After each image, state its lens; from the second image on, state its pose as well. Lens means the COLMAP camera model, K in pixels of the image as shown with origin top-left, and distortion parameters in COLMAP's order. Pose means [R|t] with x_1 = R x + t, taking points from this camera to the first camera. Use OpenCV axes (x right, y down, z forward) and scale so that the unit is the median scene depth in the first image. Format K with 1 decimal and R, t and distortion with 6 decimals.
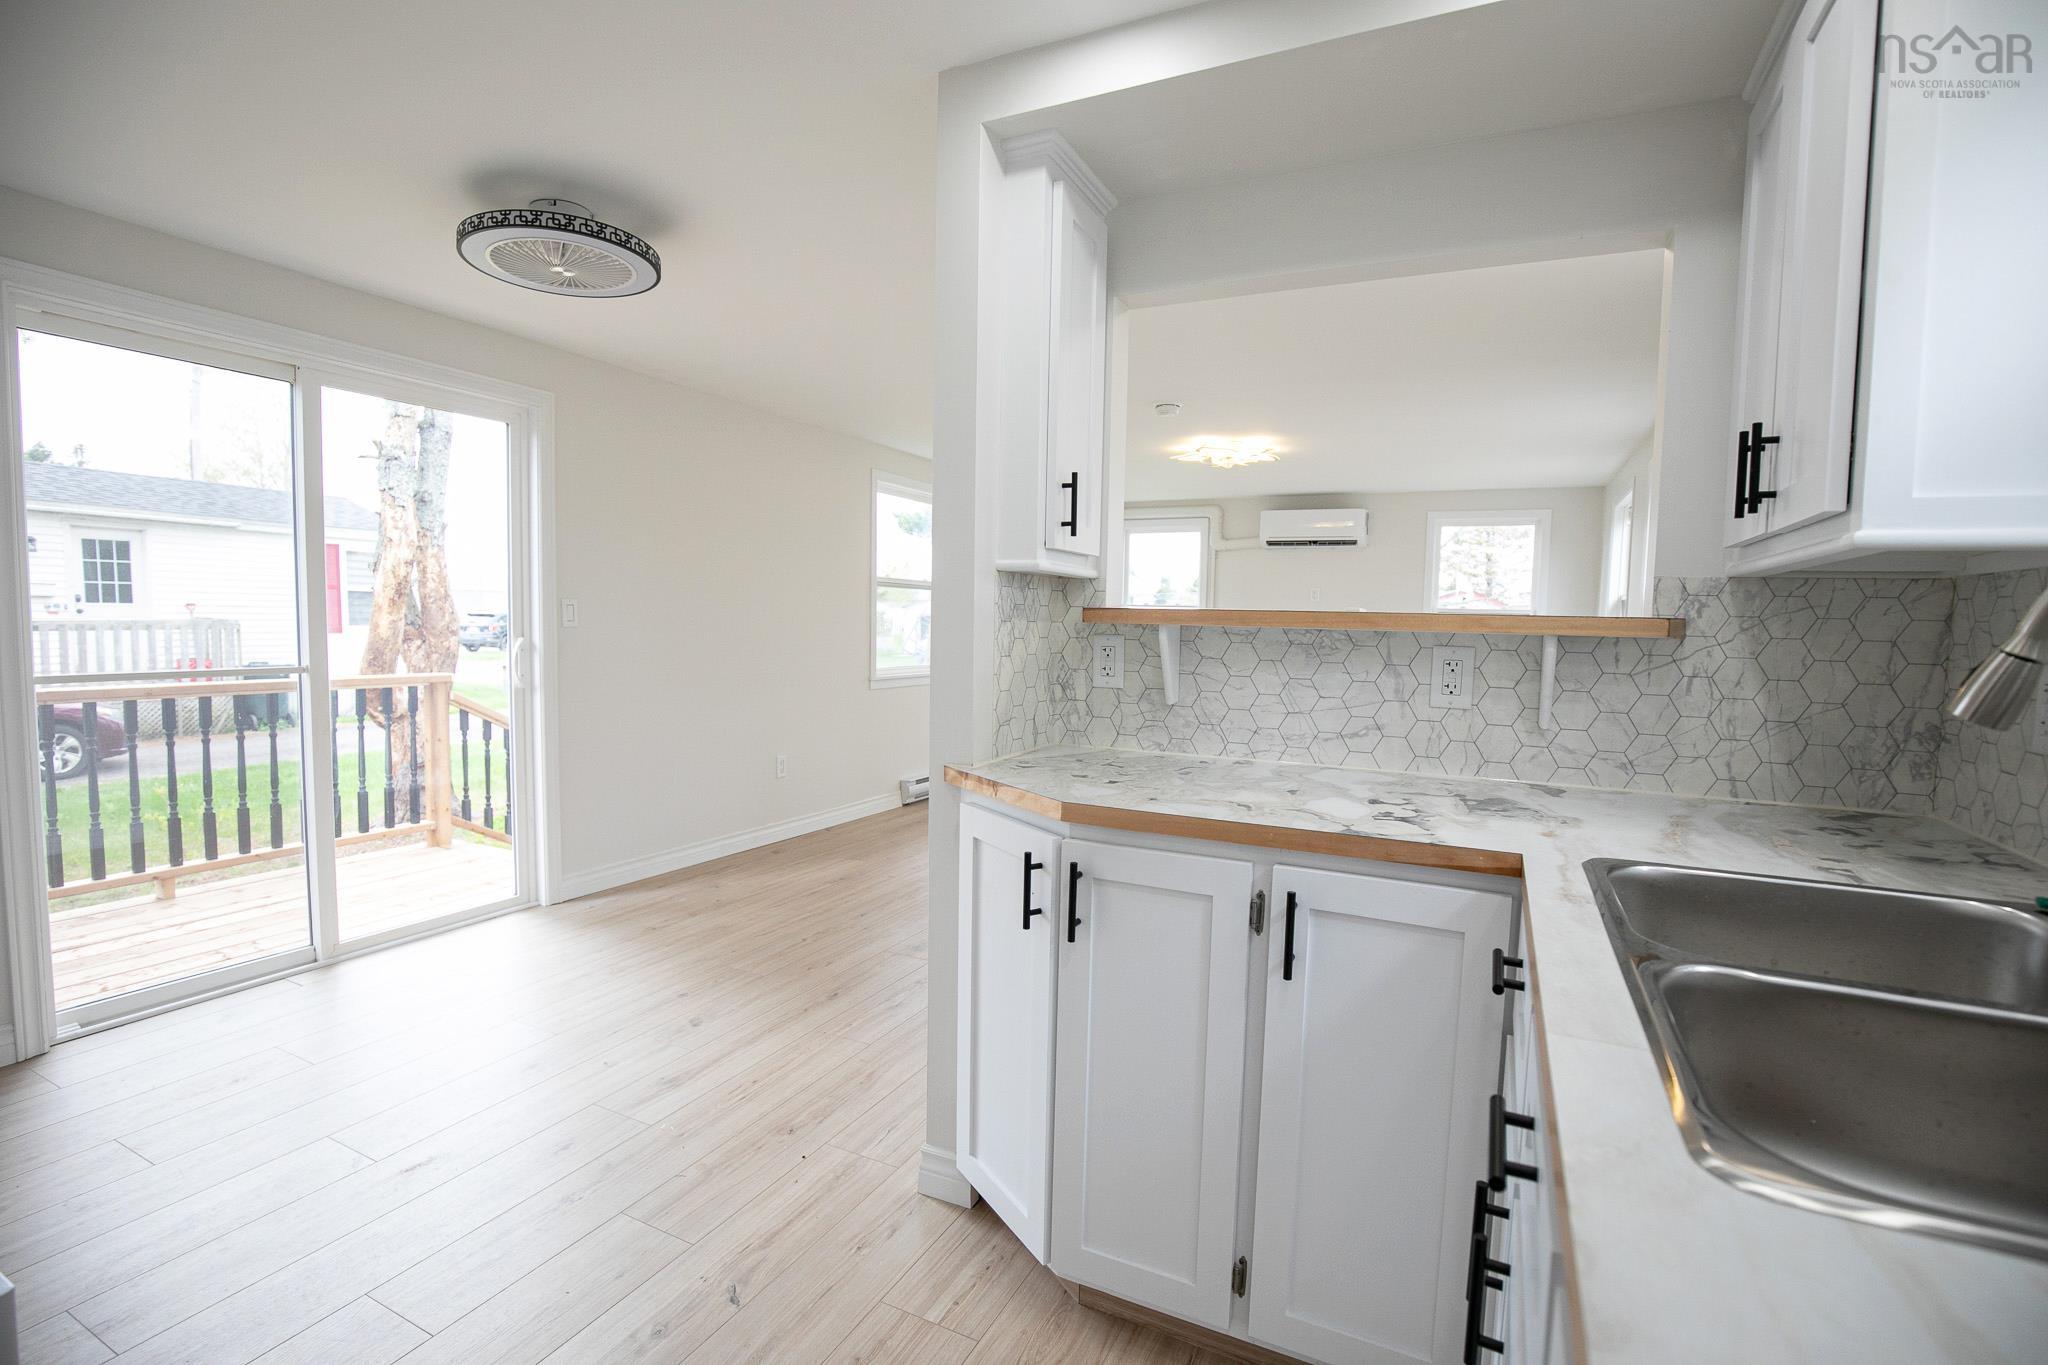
lens RADIAL K [[941.2, 0, 1024.0], [0, 941.2, 682.5], [0, 0, 1]] dist [-0.038222, 0.009573]
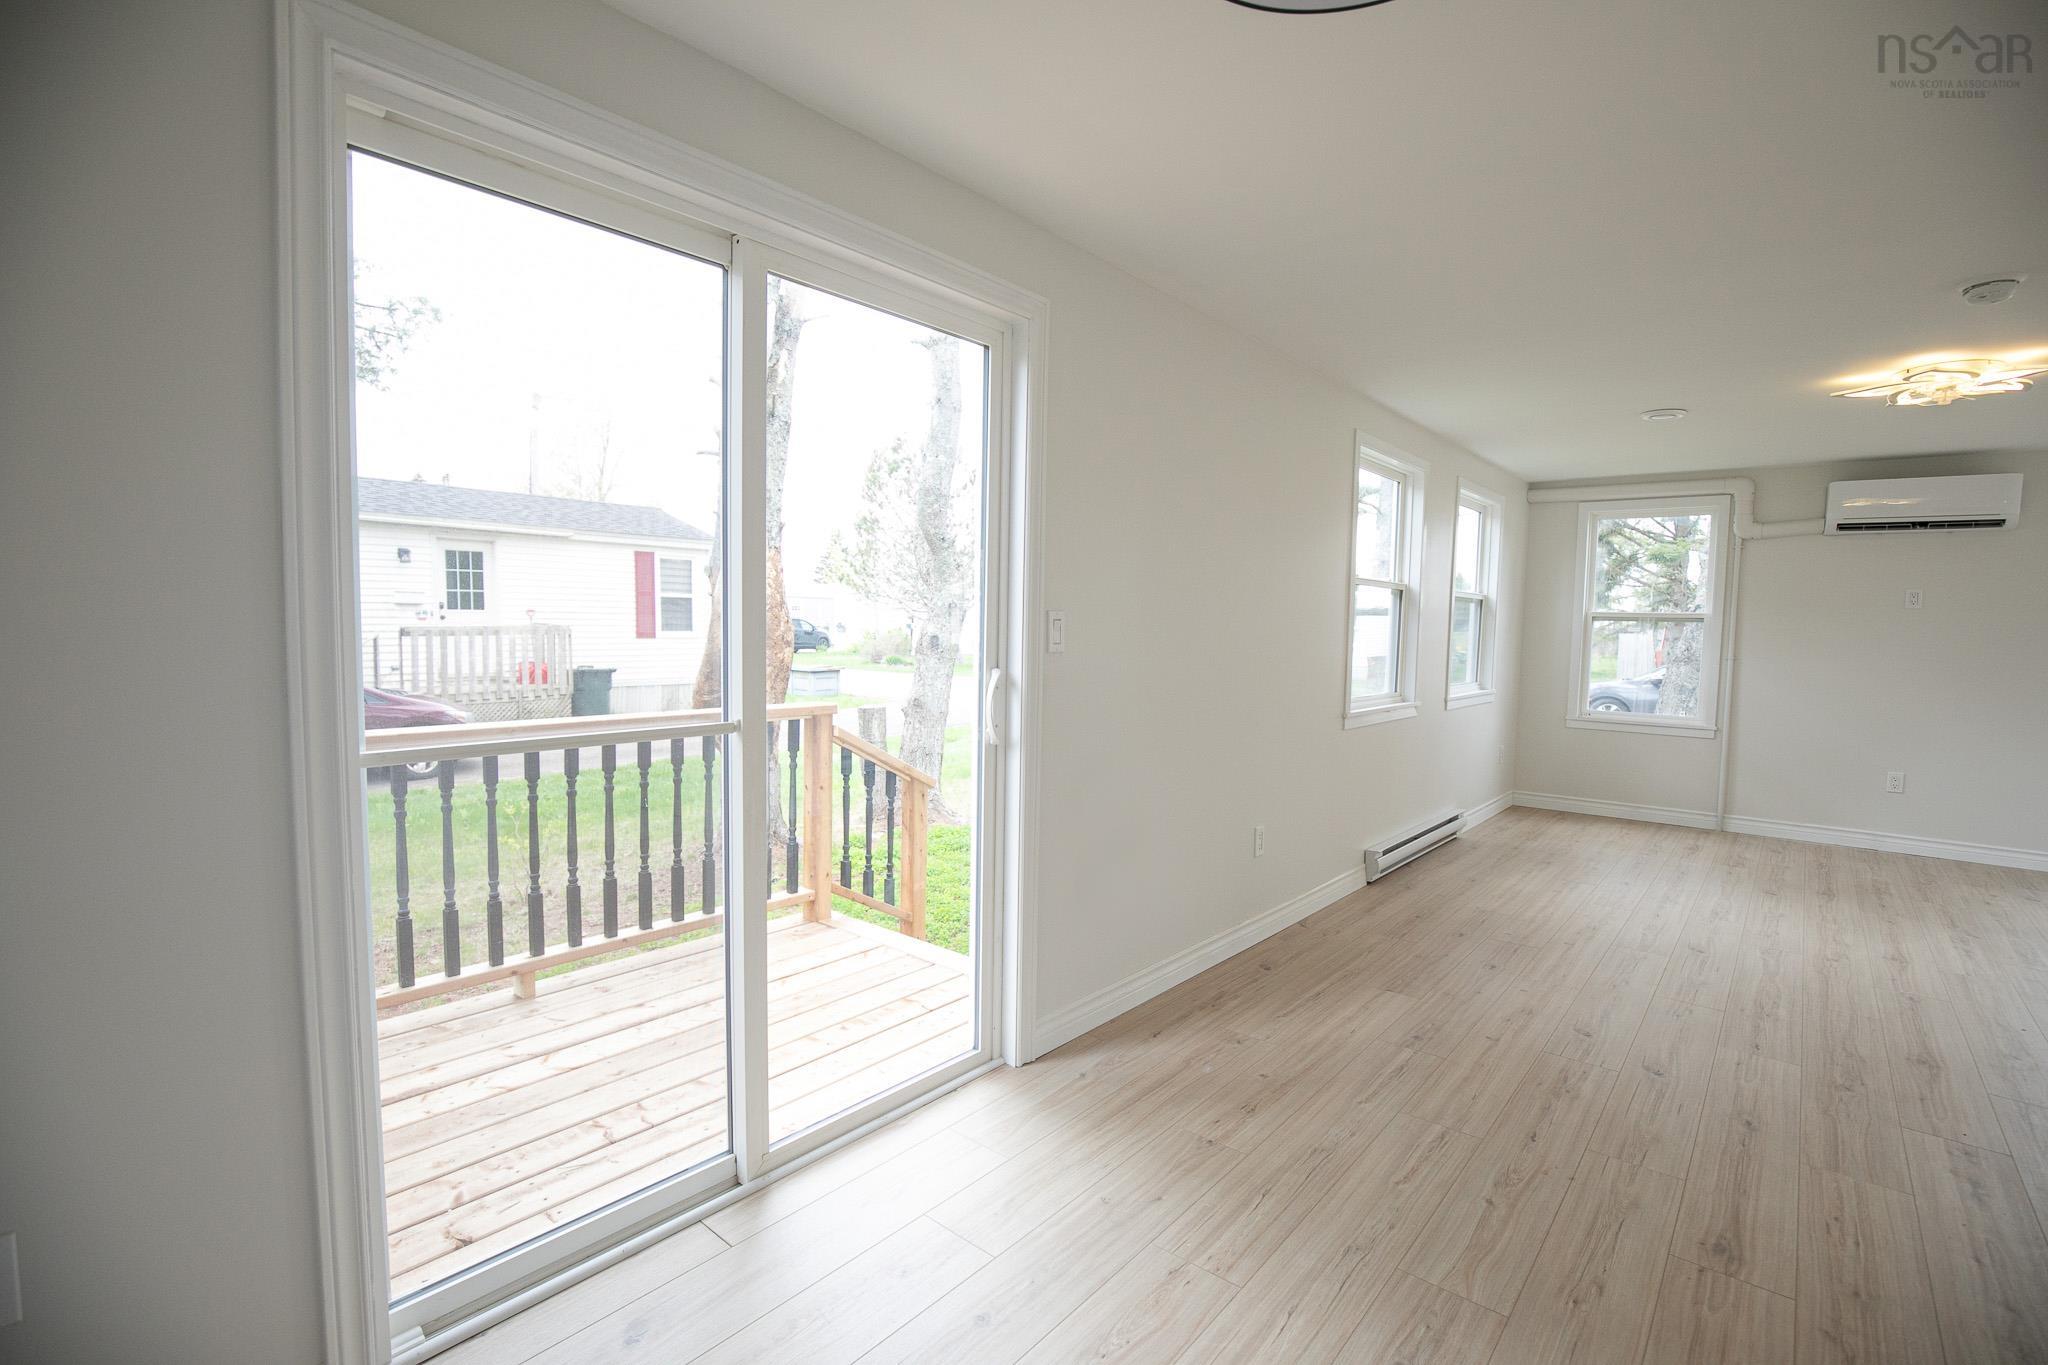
lens RADIAL K [[938.8, 0, 1024.0], [0, 938.8, 682.5], [0, 0, 1]] dist [-0.026686, -0.000650]
pose [[0.970434, 0.015595, -0.240861, -0.252553], [-0.016432, 0.999864, -0.001466, -0.026834], [0.240806, 0.005381, 0.970558, 0.249000]]
